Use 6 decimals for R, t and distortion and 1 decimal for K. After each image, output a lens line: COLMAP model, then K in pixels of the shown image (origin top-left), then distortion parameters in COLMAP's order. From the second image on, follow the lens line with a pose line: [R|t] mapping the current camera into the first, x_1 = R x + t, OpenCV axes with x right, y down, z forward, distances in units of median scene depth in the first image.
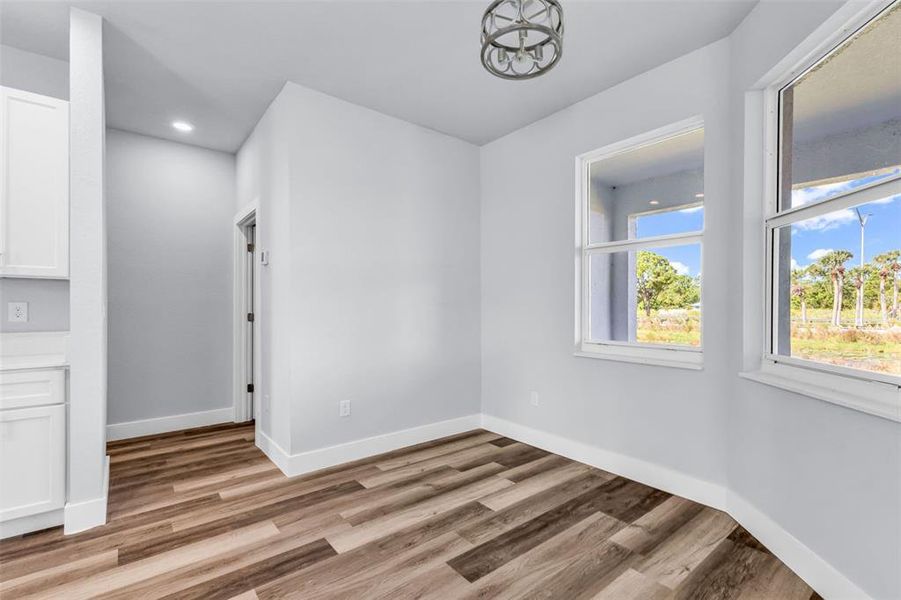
lens RADIAL K [[397.3, 0, 438.8], [0, 397.3, 307.3], [0, 0, 1]] dist [0.000758, -0.000044]
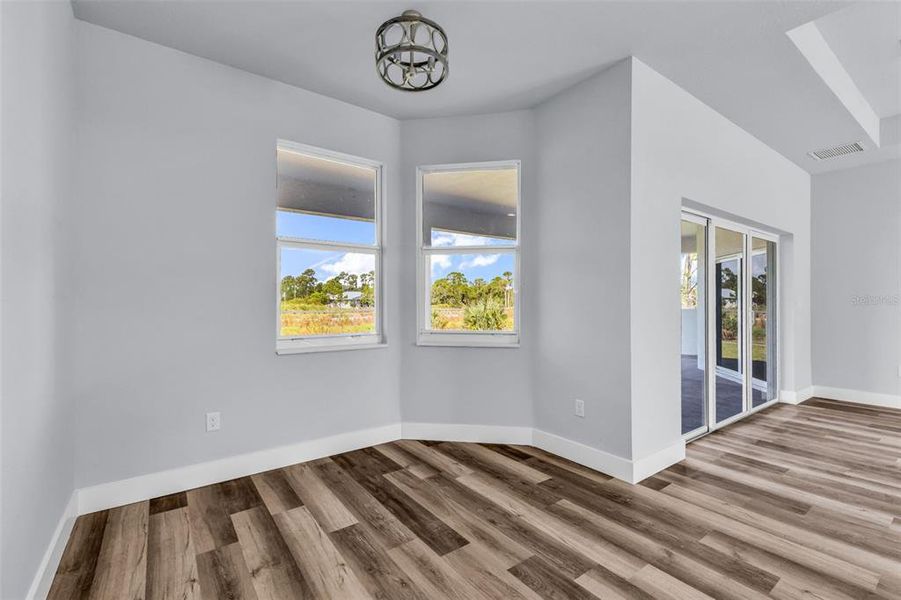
lens RADIAL K [[405.3, 0, 470.4], [0, 405.3, 303.0], [0, 0, 1]] dist [0.000519, 0.000205]
pose [[0.005801, -0.004243, 0.999974, -0.728825], [0.006816, 0.999968, 0.004203, -0.000529], [-0.999960, 0.006791, 0.005830, 0.666136]]
